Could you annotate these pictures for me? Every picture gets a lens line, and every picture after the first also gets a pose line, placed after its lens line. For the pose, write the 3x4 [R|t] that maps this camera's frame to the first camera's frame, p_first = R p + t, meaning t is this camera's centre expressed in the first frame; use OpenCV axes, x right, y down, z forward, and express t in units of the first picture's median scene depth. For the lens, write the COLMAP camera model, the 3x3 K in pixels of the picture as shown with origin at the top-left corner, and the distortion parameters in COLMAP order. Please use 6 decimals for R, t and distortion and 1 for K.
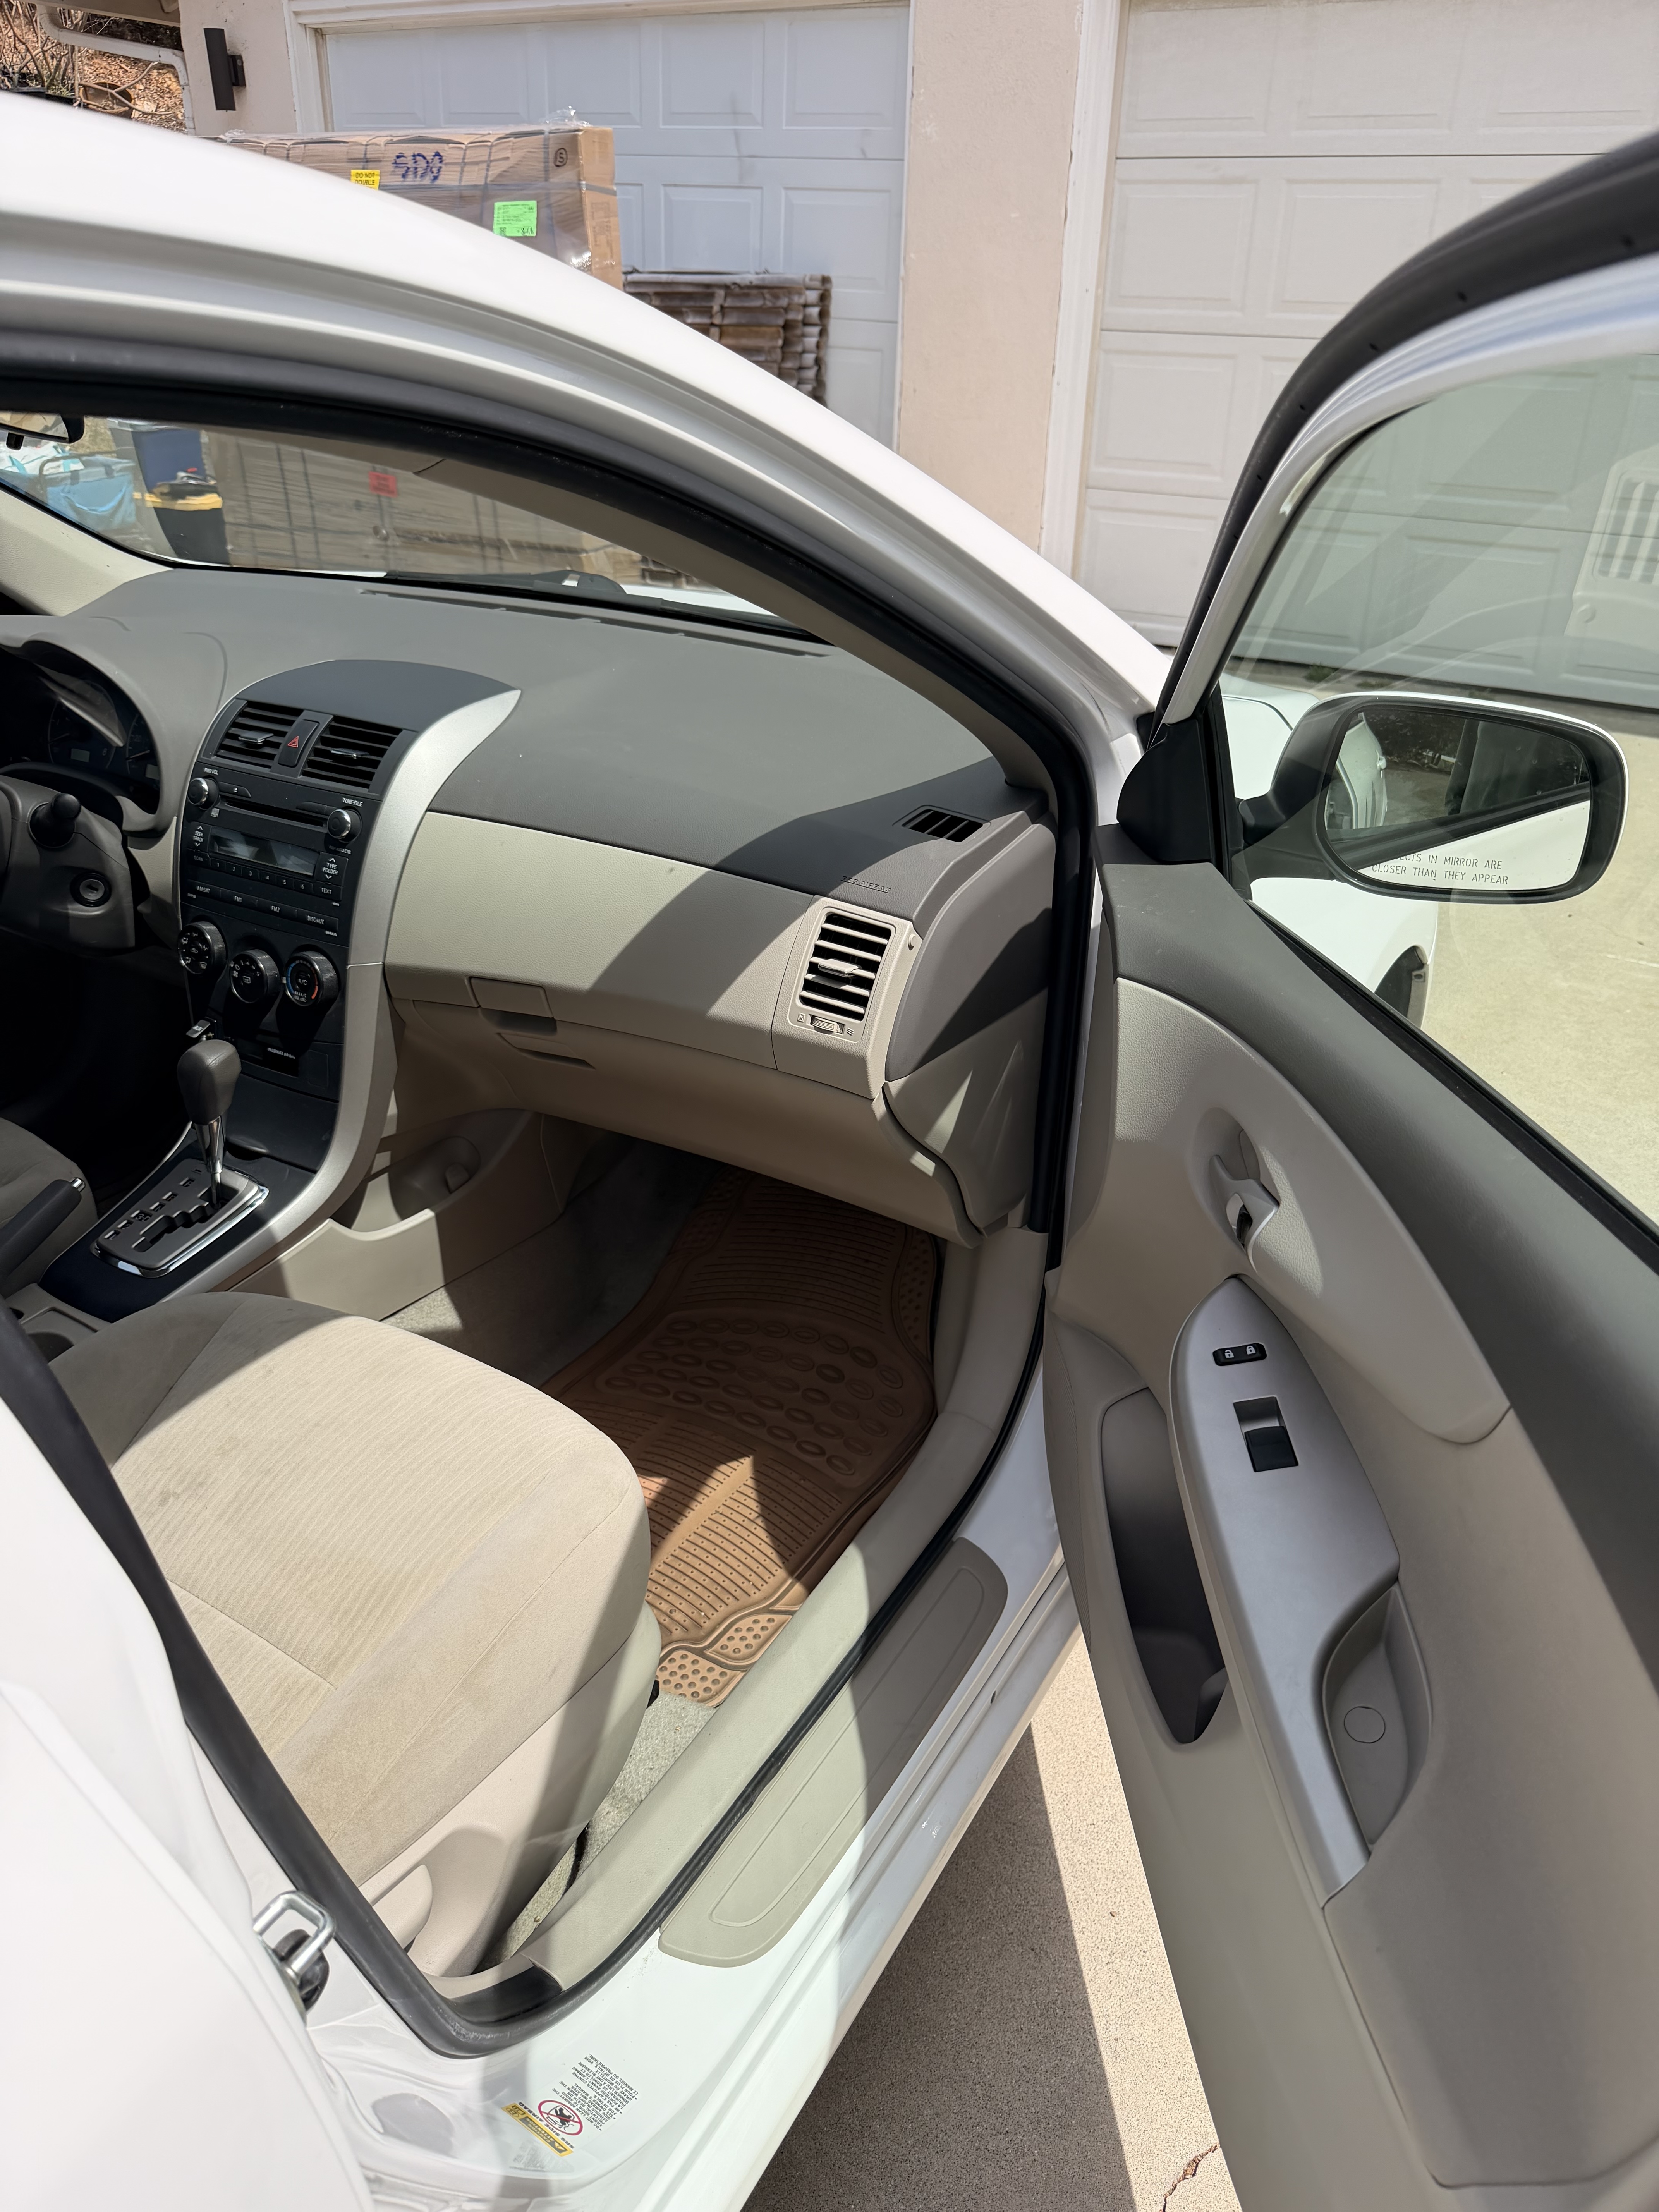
lens RADIAL K [[1566.7, 0, 854.4], [0, 1566.7, 1094.3], [0, 0, 1]] dist [0.034800, -0.057755]
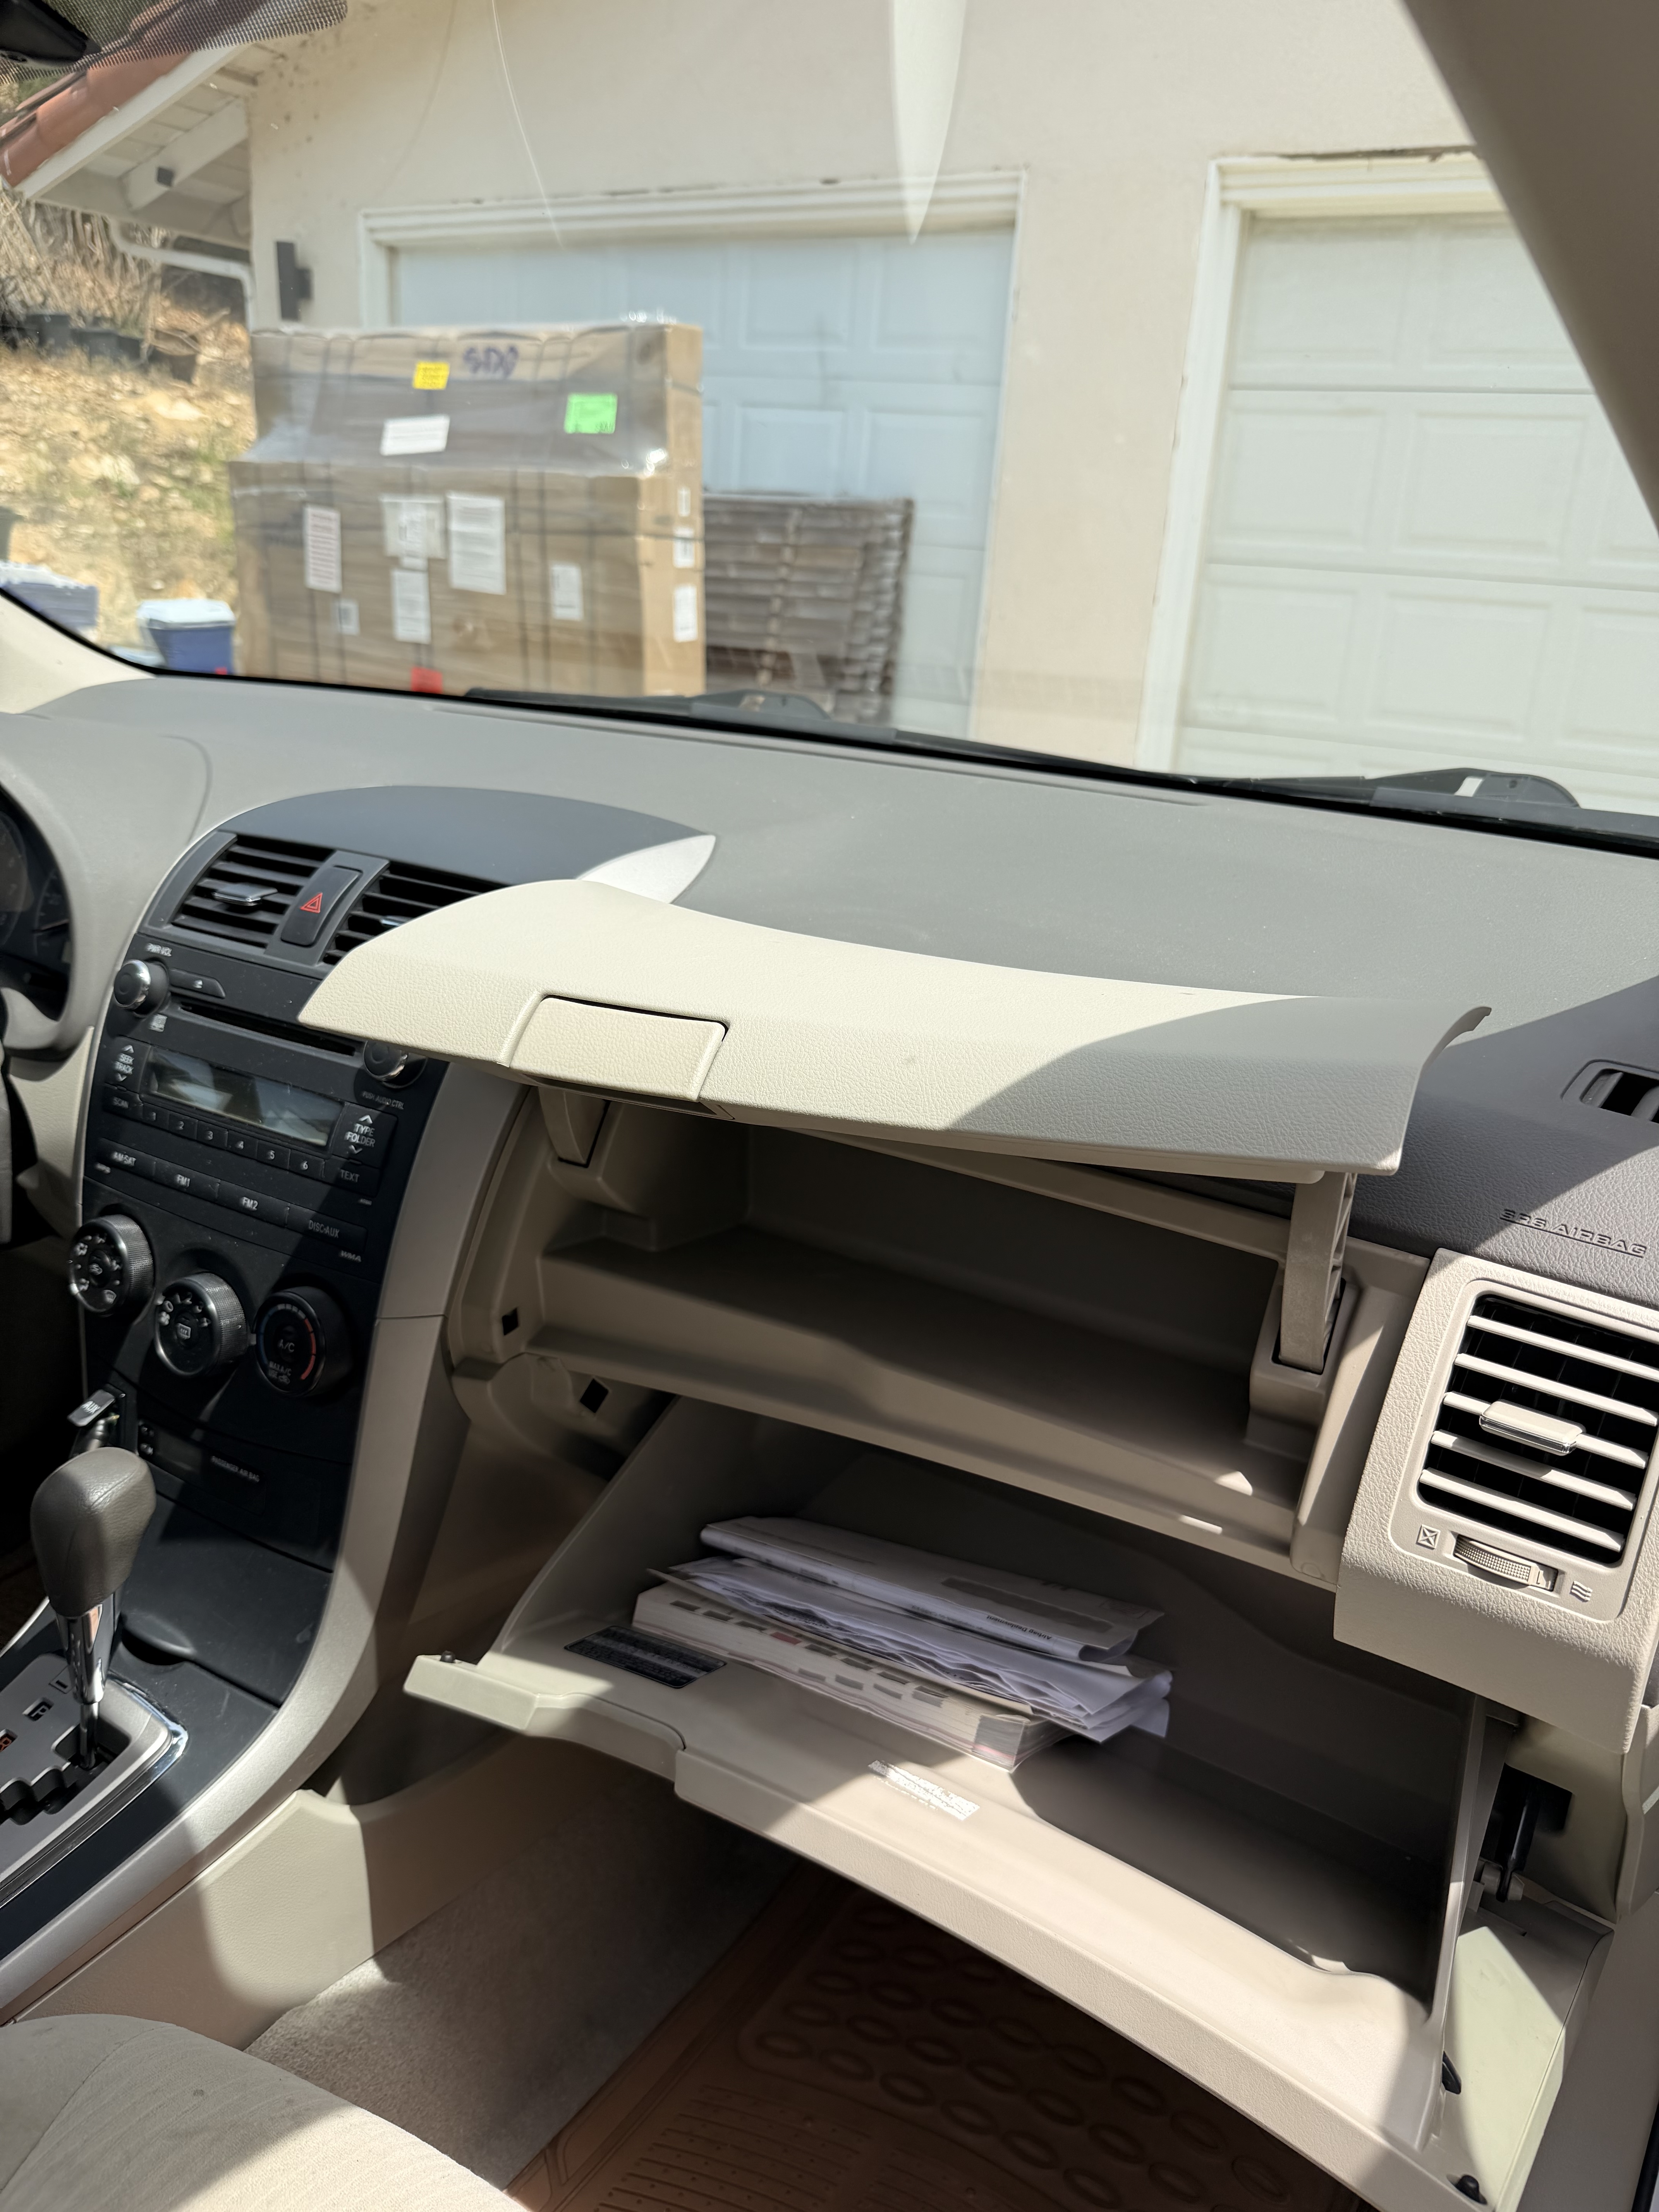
lens RADIAL K [[1588.6, 0, 831.5], [0, 1588.6, 1117.0], [0, 0, 1]] dist [0.064293, -0.148445]
pose [[0.999077, 0.041250, -0.011970, -0.158938], [-0.042523, 0.989180, -0.140406, -0.075993], [0.006048, 0.140785, 0.990022, 0.441825]]
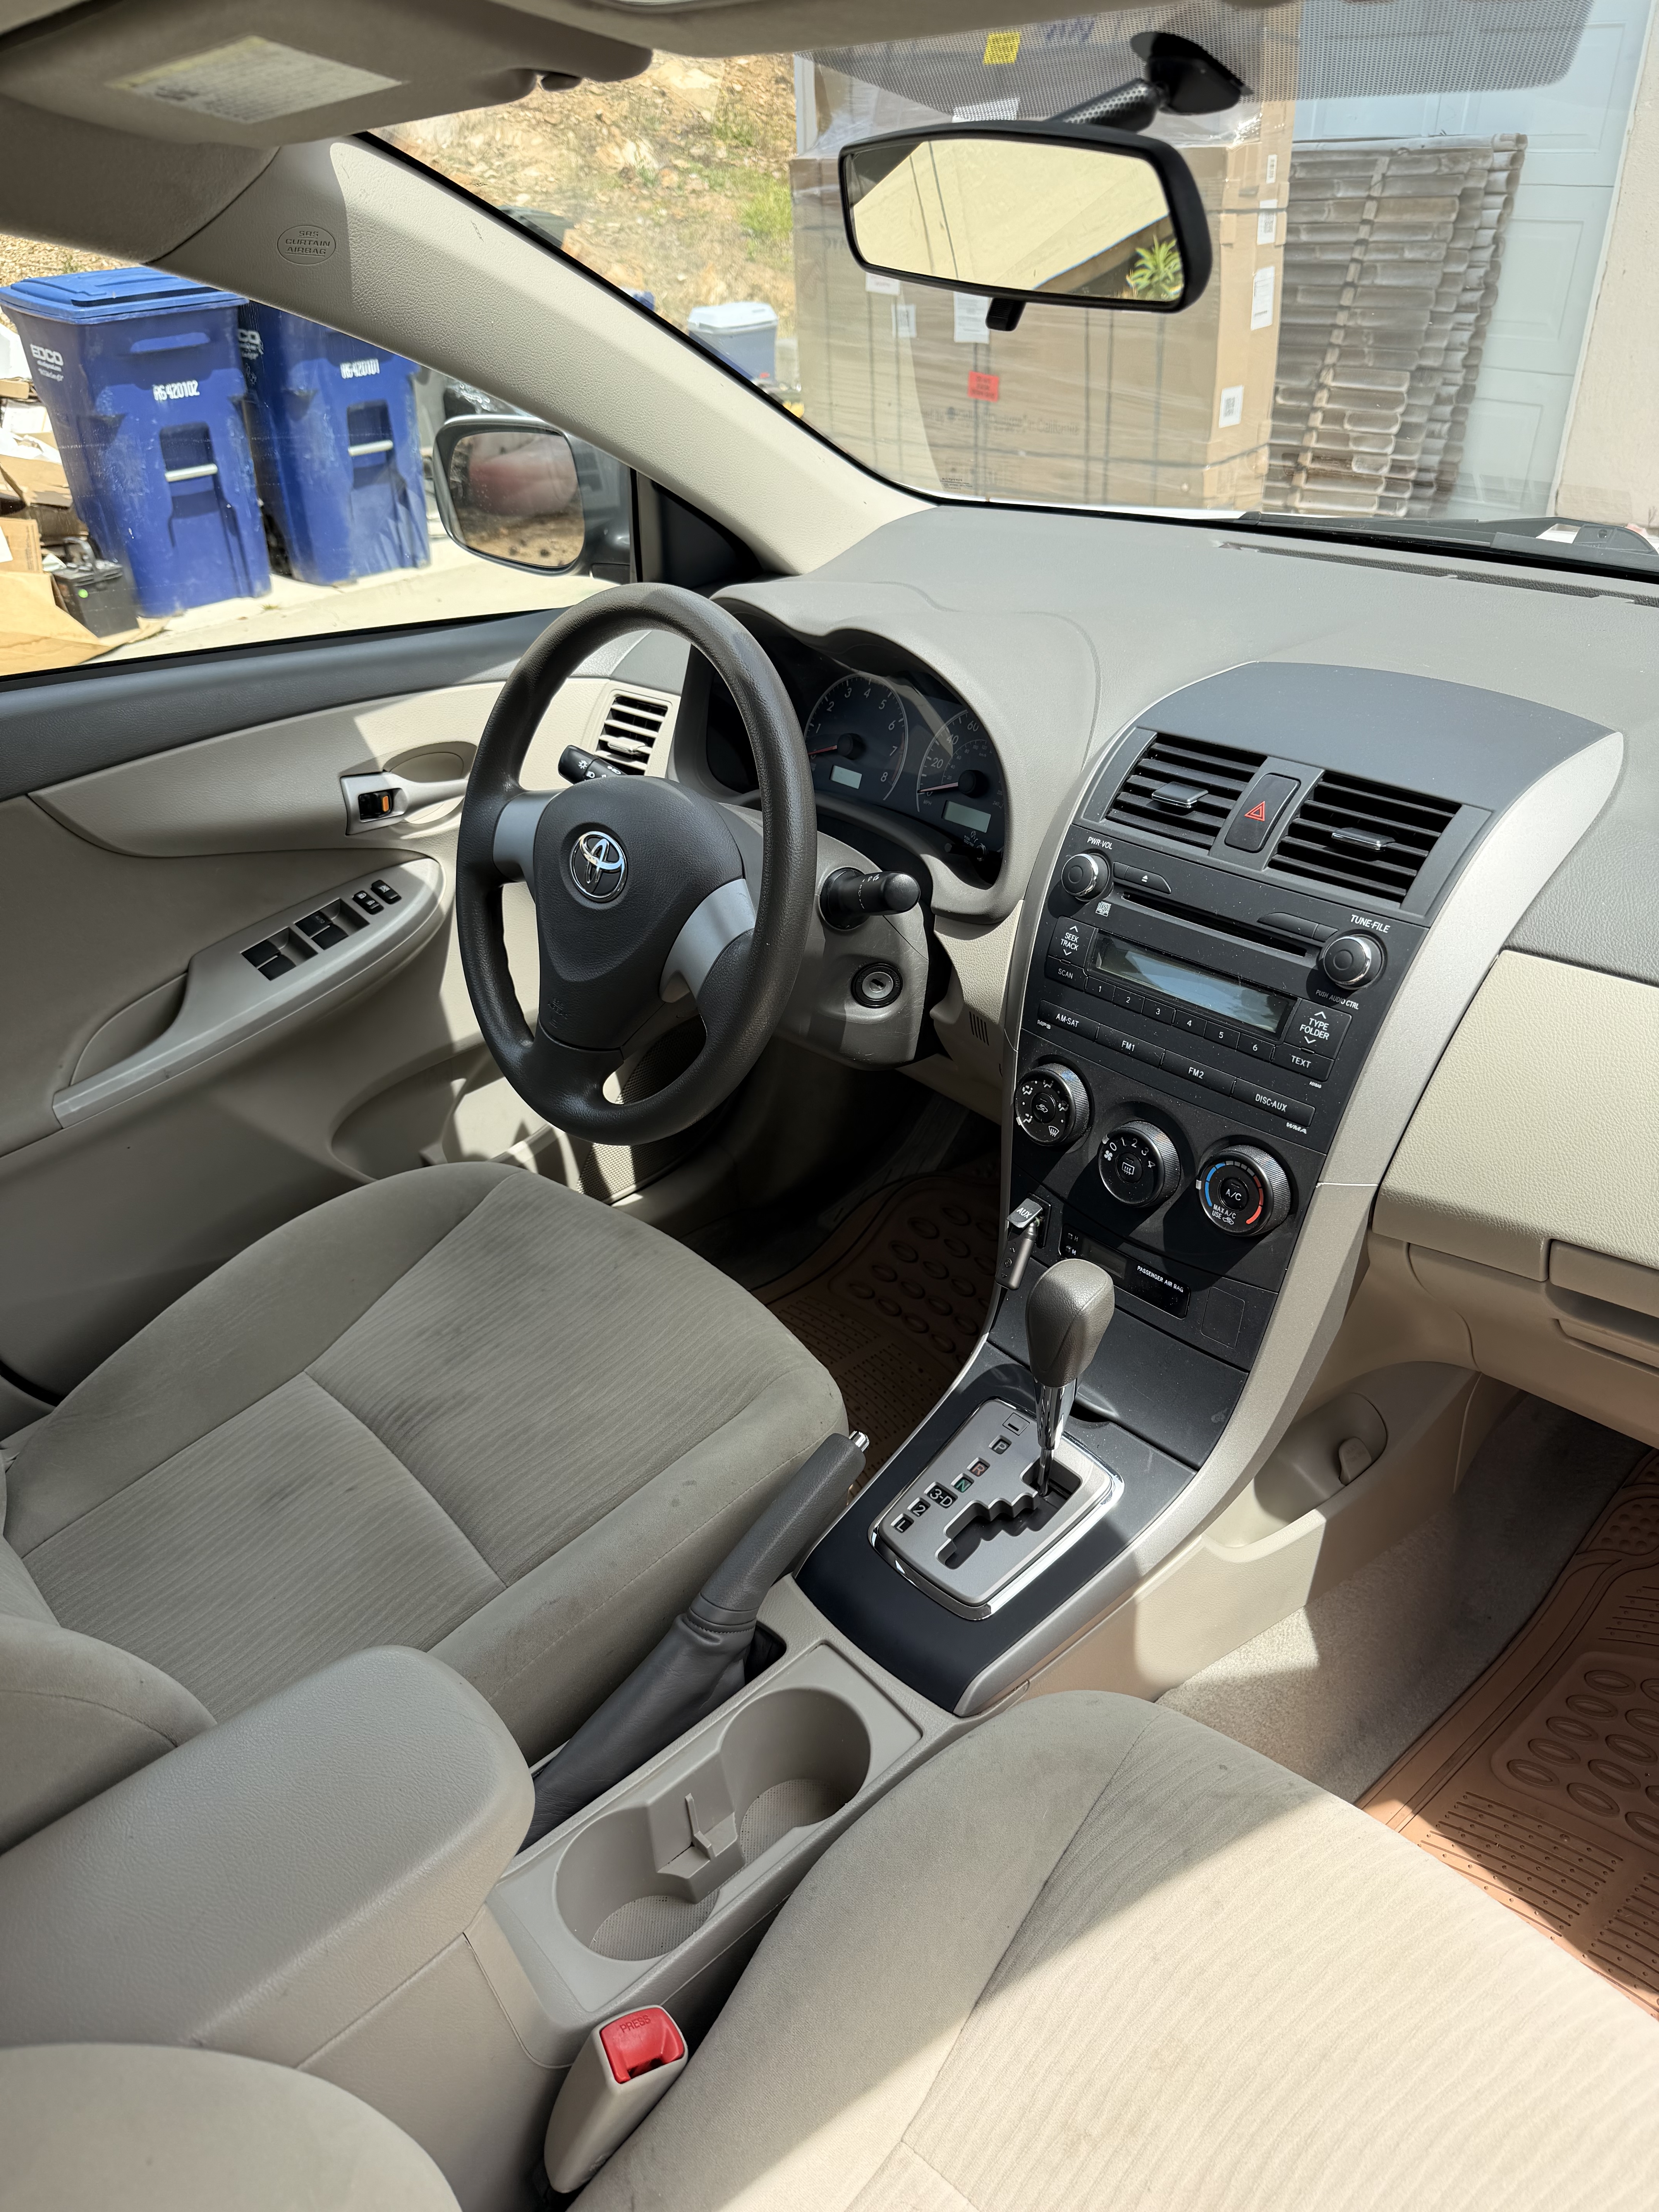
lens RADIAL K [[1551.6, 0, 825.4], [0, 1551.6, 1119.8], [0, 0, 1]] dist [0.071104, -0.086846]
pose [[0.953139, 0.114299, -0.280110, -0.319513], [-0.096912, 0.992448, 0.075204, -0.126757], [0.286591, -0.044533, 0.957018, 0.333873]]
